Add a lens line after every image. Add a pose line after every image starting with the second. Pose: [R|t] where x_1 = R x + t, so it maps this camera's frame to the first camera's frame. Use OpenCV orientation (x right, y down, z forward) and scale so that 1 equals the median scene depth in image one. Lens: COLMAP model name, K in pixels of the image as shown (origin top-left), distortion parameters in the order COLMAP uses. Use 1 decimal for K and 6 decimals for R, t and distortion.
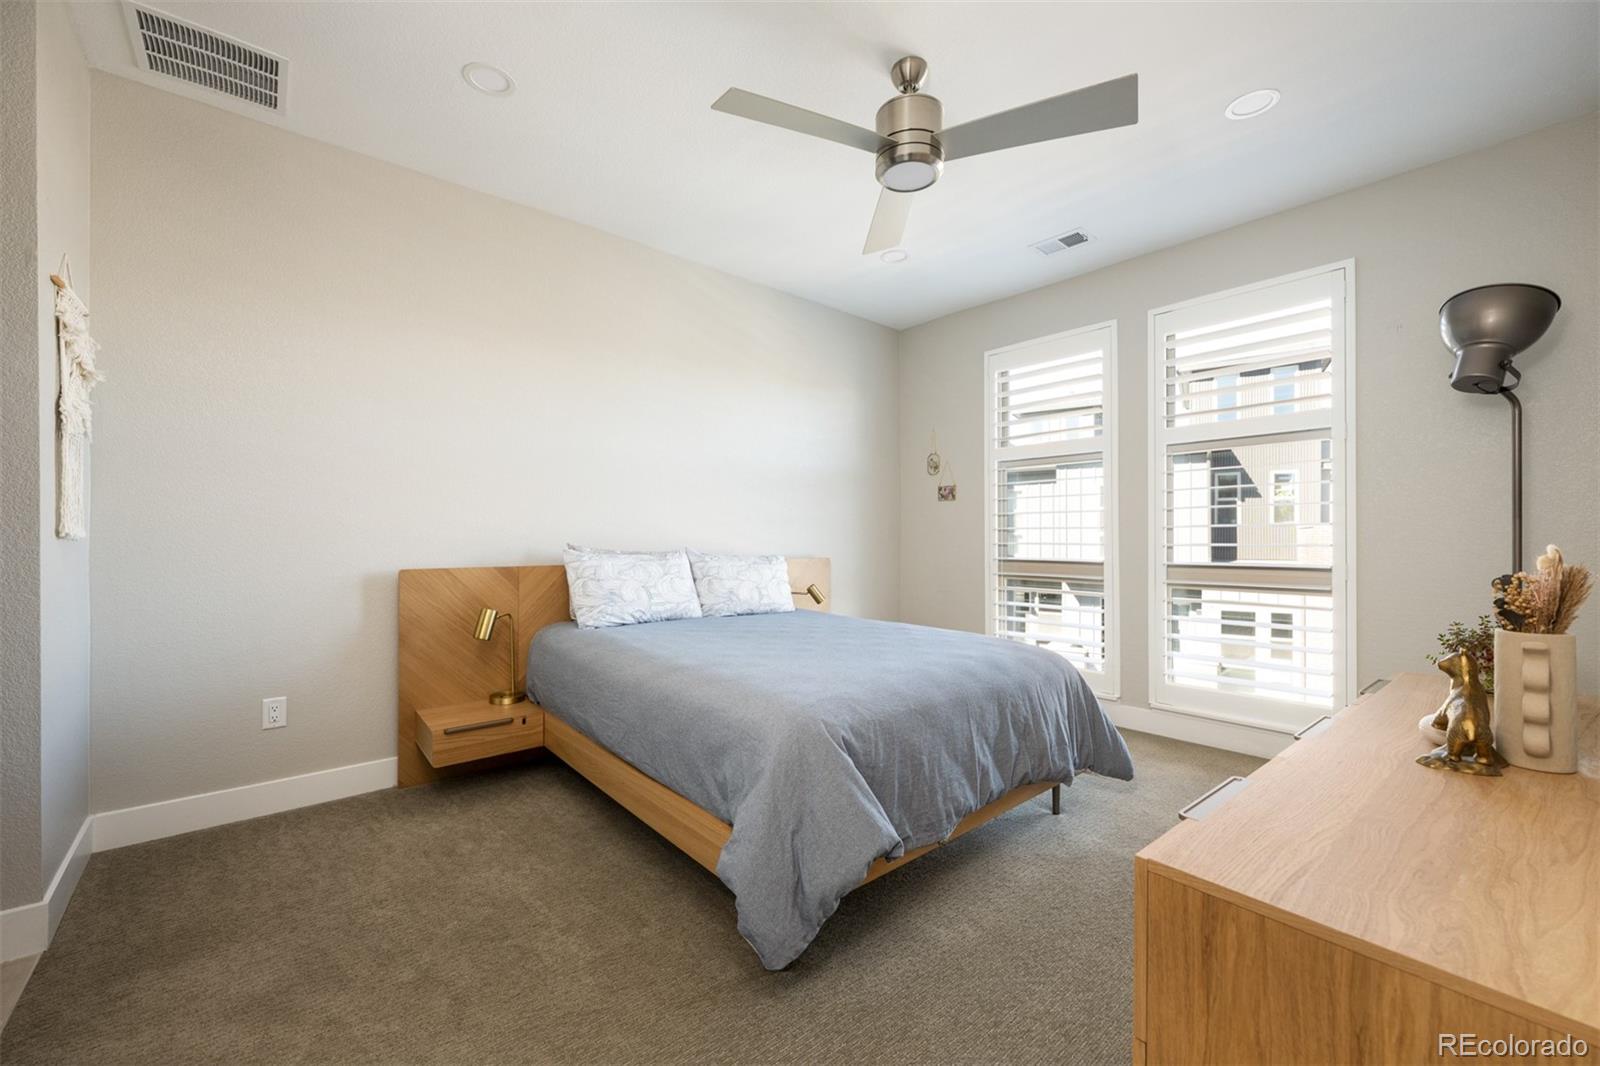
lens RADIAL K [[650.2, 0, 800.0], [0, 650.2, 533.0], [0, 0, 1]] dist [0.016121, -0.000089]
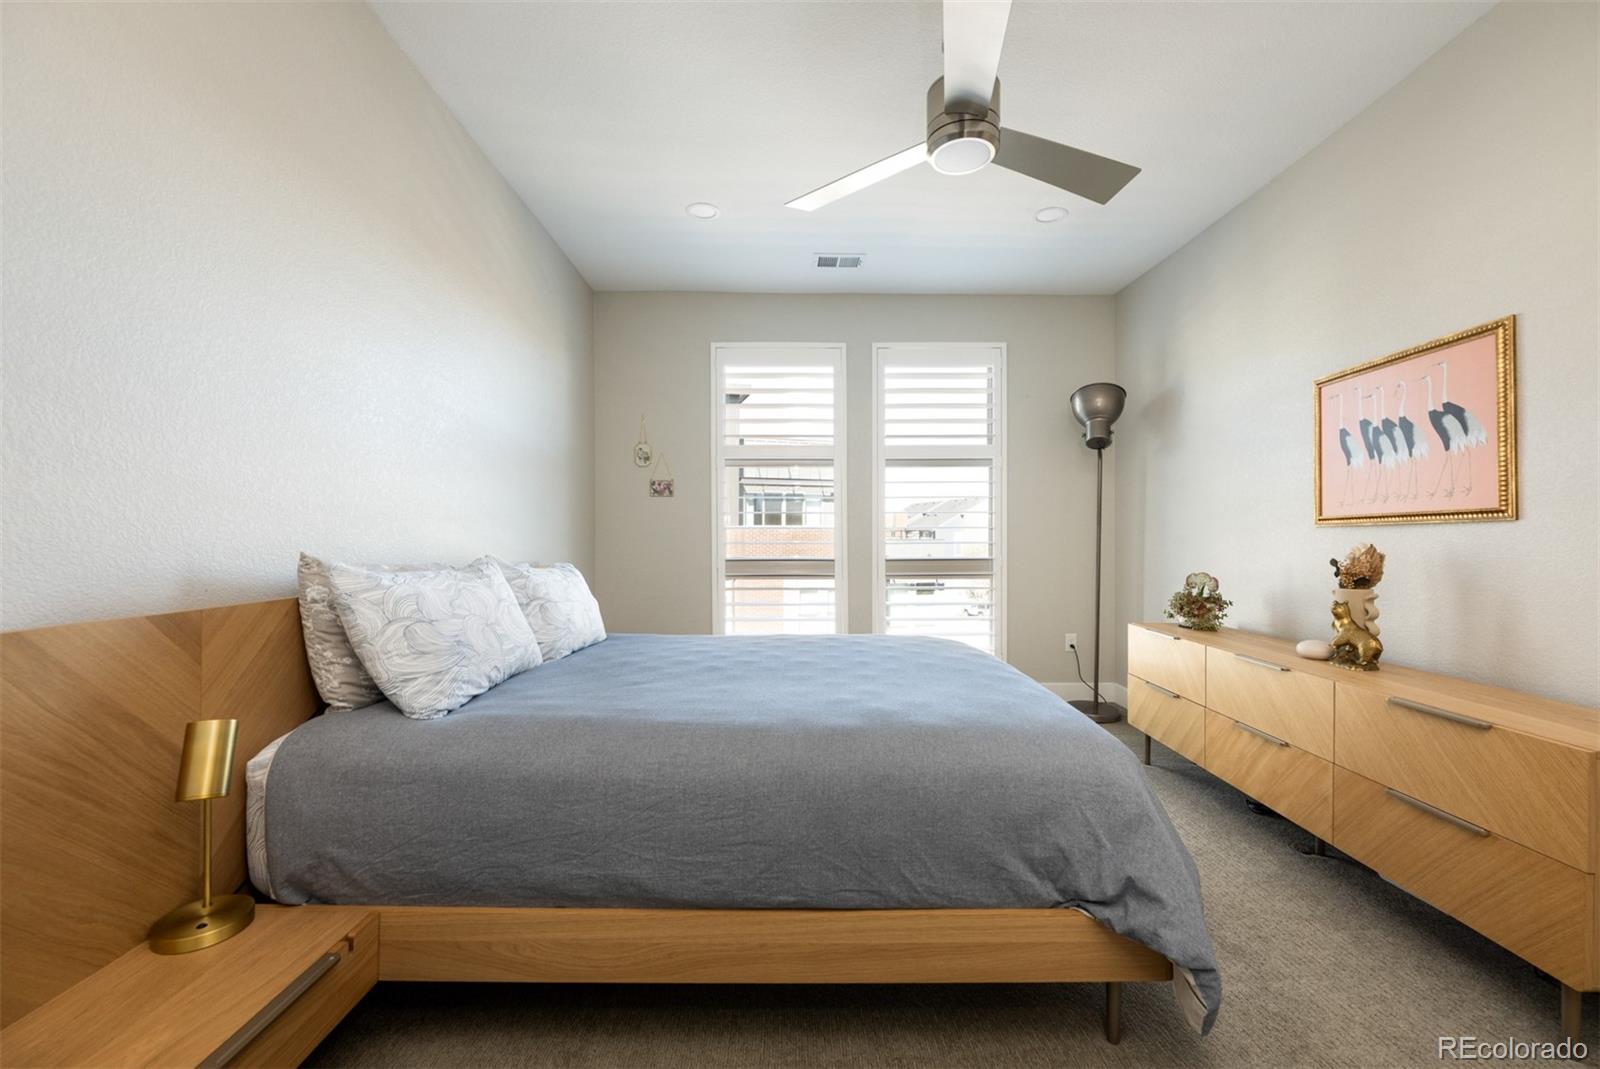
lens RADIAL K [[643.1, 0, 800.0], [0, 643.1, 534.5], [0, 0, 1]] dist [-0.001735, -0.000193]
pose [[0.635980, -0.001691, 0.771704, -0.514724], [-0.000565, 0.999996, 0.002657, 0.000340], [-0.771705, -0.002126, 0.635977, 0.431278]]
